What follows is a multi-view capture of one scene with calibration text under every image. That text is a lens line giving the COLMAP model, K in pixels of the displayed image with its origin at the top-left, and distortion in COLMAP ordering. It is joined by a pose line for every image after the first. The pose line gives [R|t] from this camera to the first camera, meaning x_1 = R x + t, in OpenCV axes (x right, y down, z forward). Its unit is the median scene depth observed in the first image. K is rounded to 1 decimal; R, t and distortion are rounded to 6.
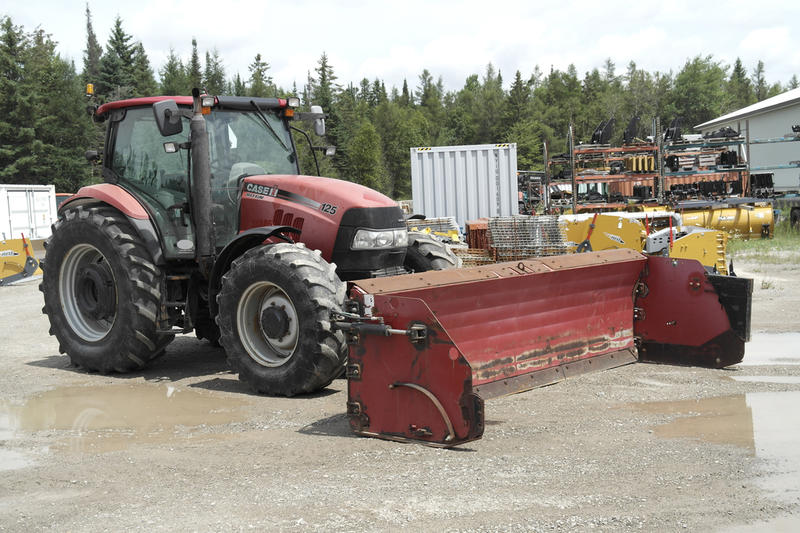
lens RADIAL K [[968.6, 0, 400.0], [0, 968.6, 266.5], [0, 0, 1]] dist [0.013900, 0.008620]
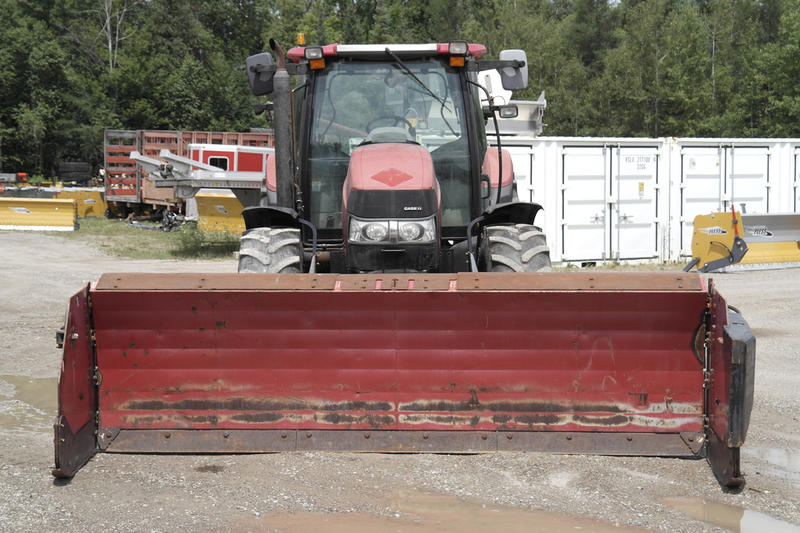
lens RADIAL K [[1351.0, 0, 400.0], [0, 1351.0, 266.5], [0, 0, 1]] dist [0.137799, 0.078996]
pose [[0.697612, 0.085636, -0.711339, 0.703927], [-0.078284, 0.995998, 0.043132, -0.044642], [0.712186, 0.025597, 0.701524, 0.245666]]
